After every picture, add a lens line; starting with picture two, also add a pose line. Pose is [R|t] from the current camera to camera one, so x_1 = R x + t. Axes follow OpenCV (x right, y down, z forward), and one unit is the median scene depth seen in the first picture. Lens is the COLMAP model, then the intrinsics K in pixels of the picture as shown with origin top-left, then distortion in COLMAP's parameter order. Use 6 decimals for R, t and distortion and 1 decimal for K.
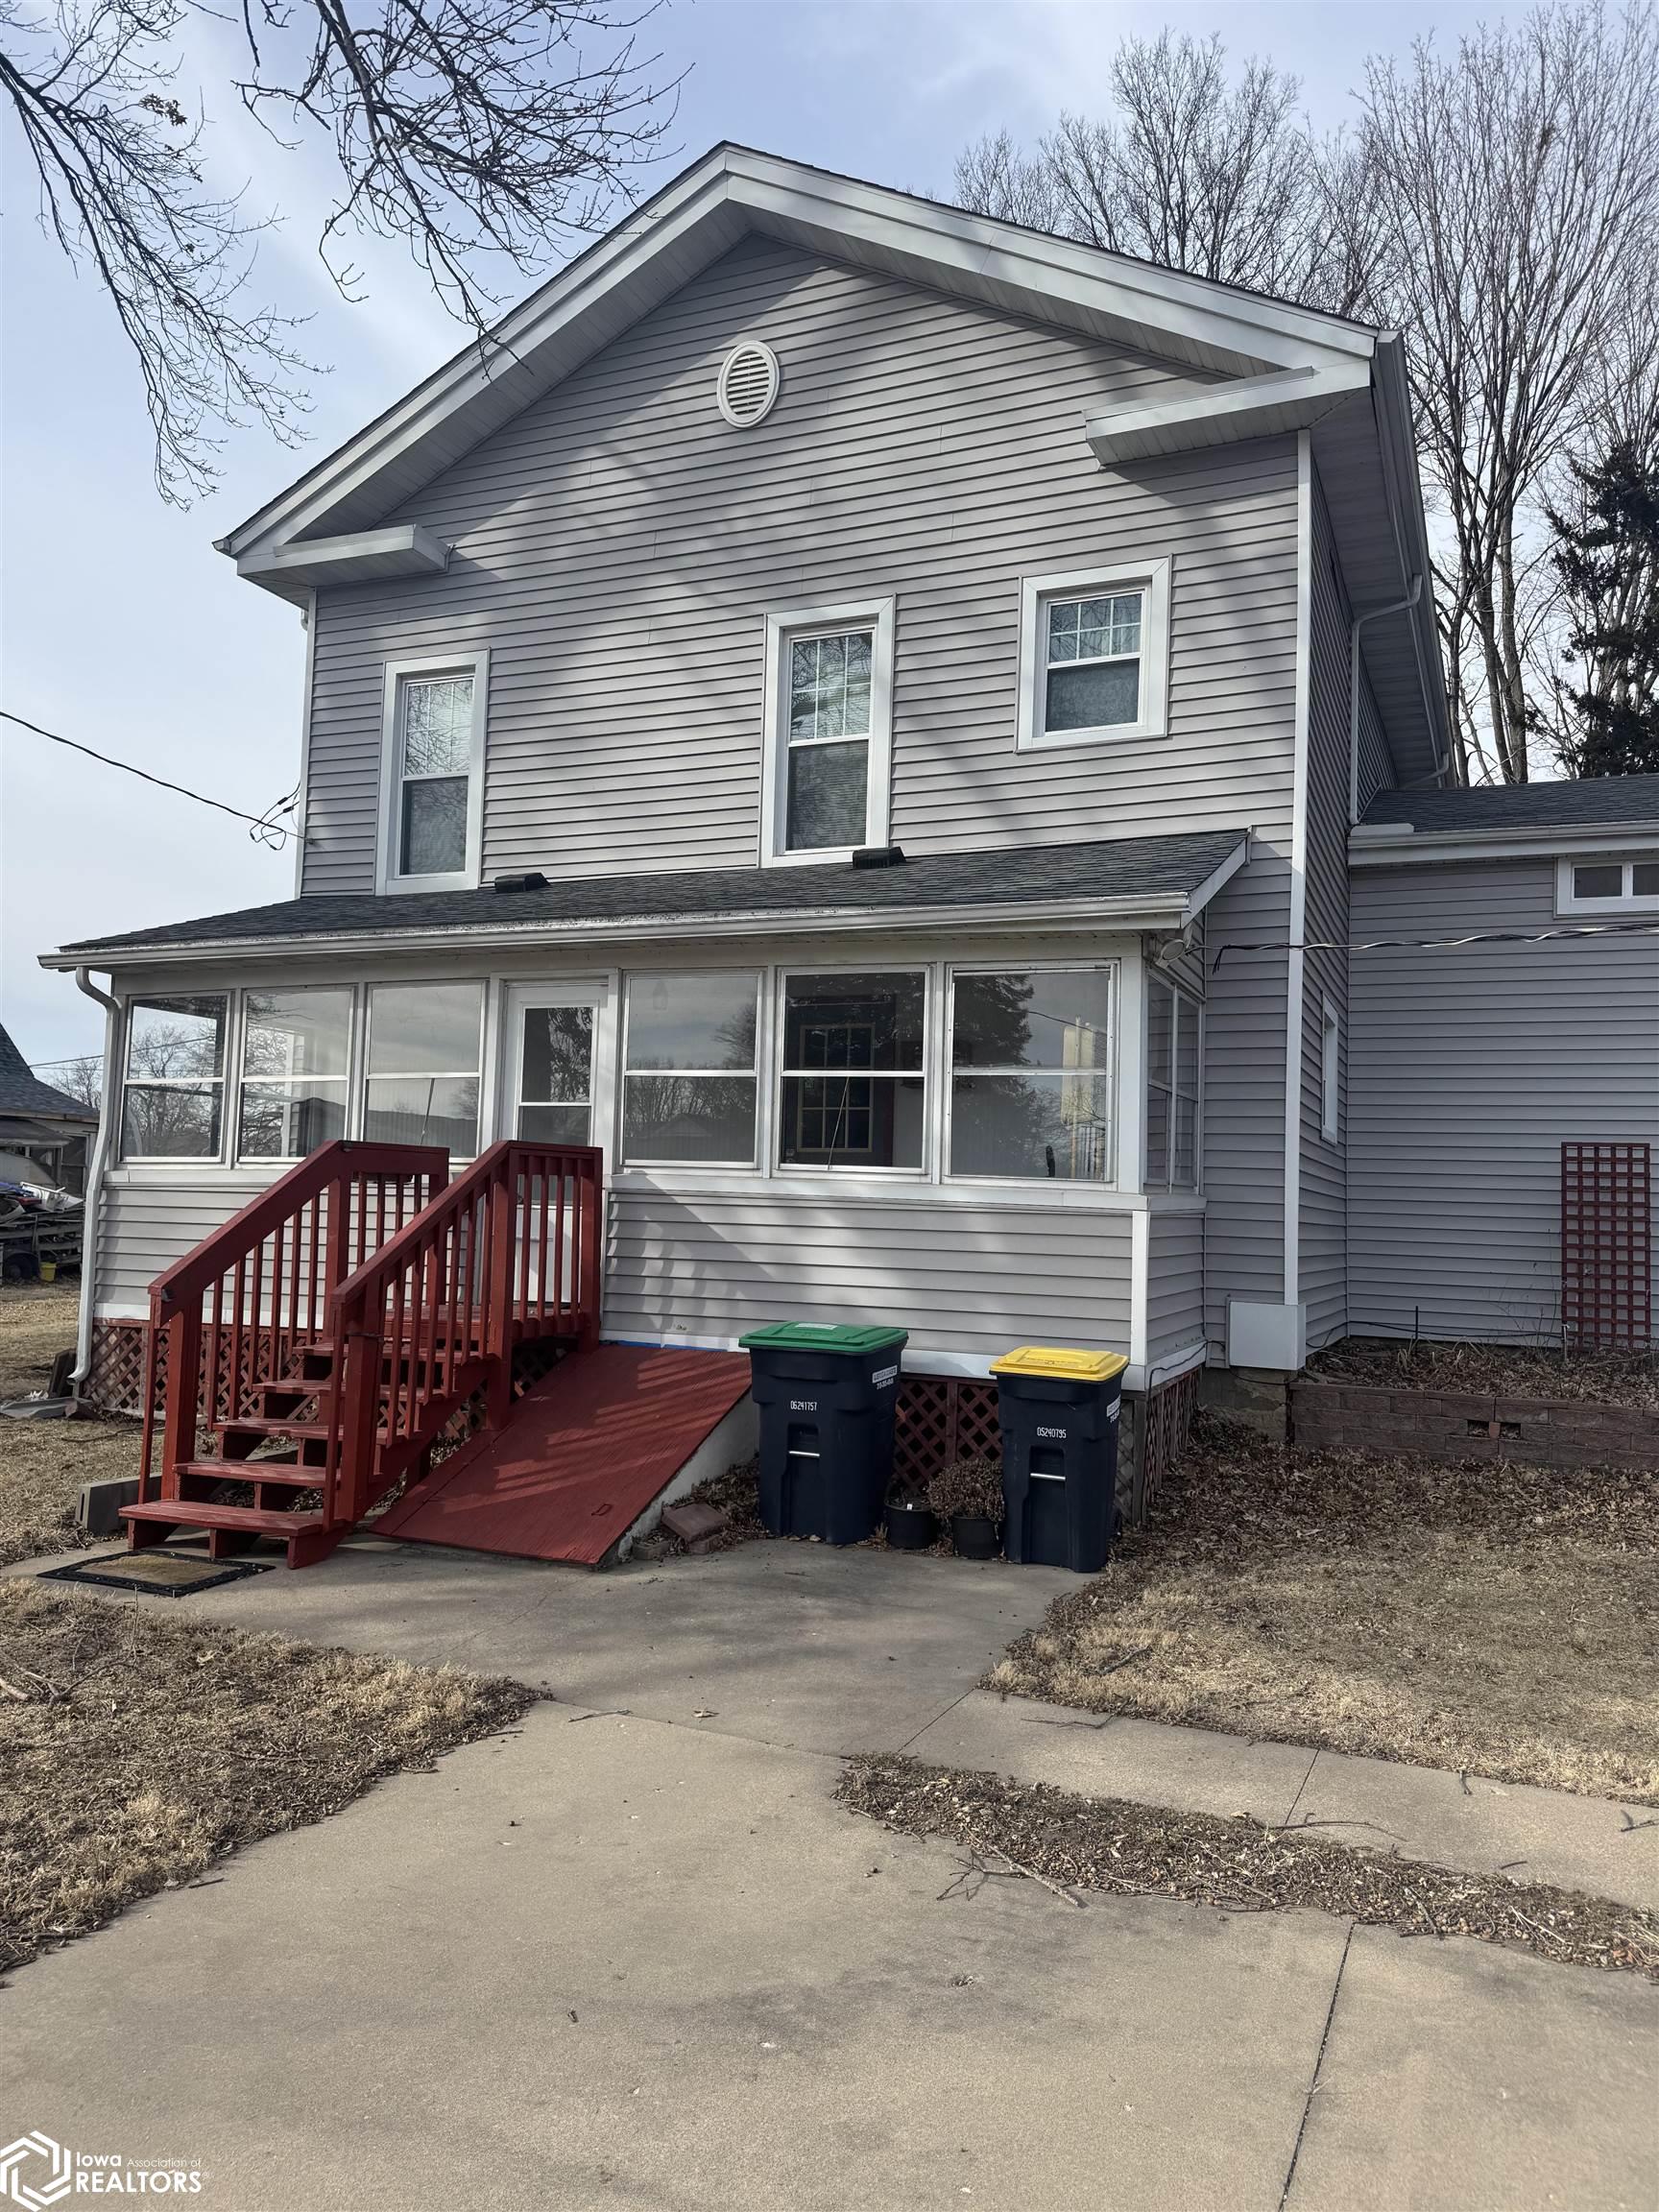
lens RADIAL K [[1568.0, 0, 822.9], [0, 1568.0, 1096.1], [0, 0, 1]] dist [0.023363, -0.031047]
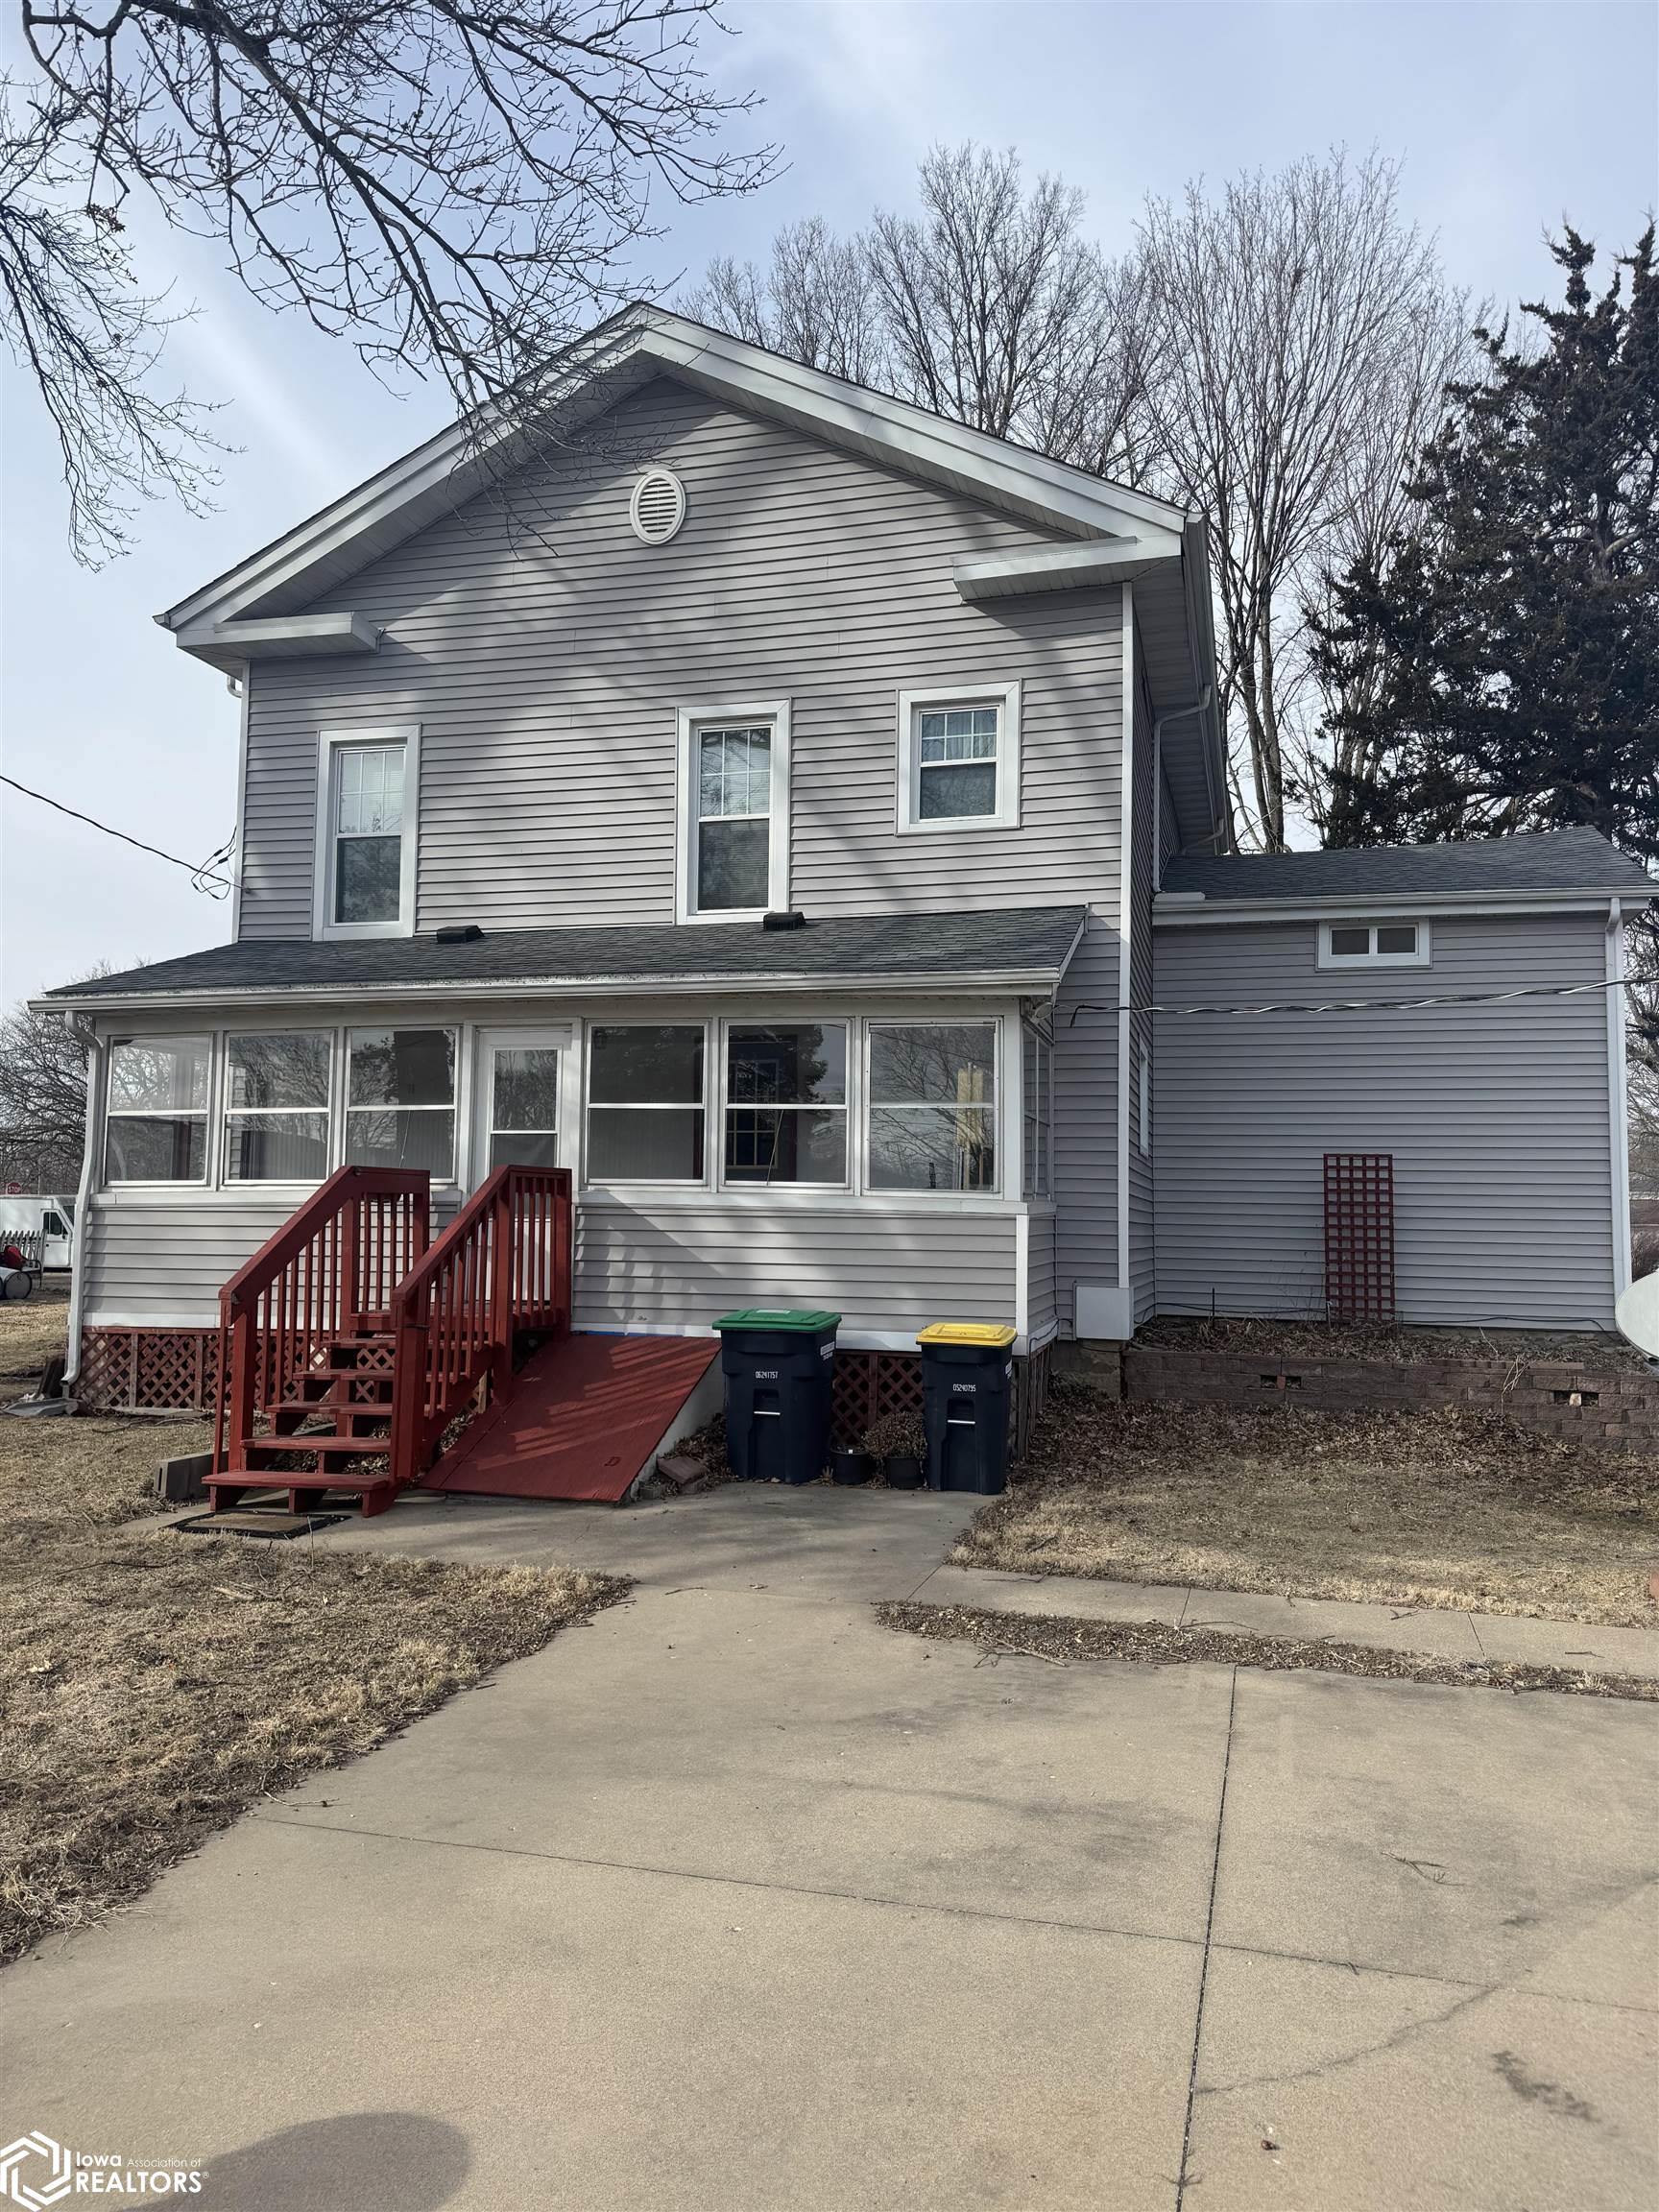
lens RADIAL K [[1568.0, 0, 820.5], [0, 1568.0, 1097.6], [0, 0, 1]] dist [0.023363, -0.031047]
pose [[0.989954, -0.005282, 0.141295, -0.103646], [0.005674, 0.999981, -0.002374, -0.015027], [-0.141279, 0.003152, 0.989965, -0.177515]]
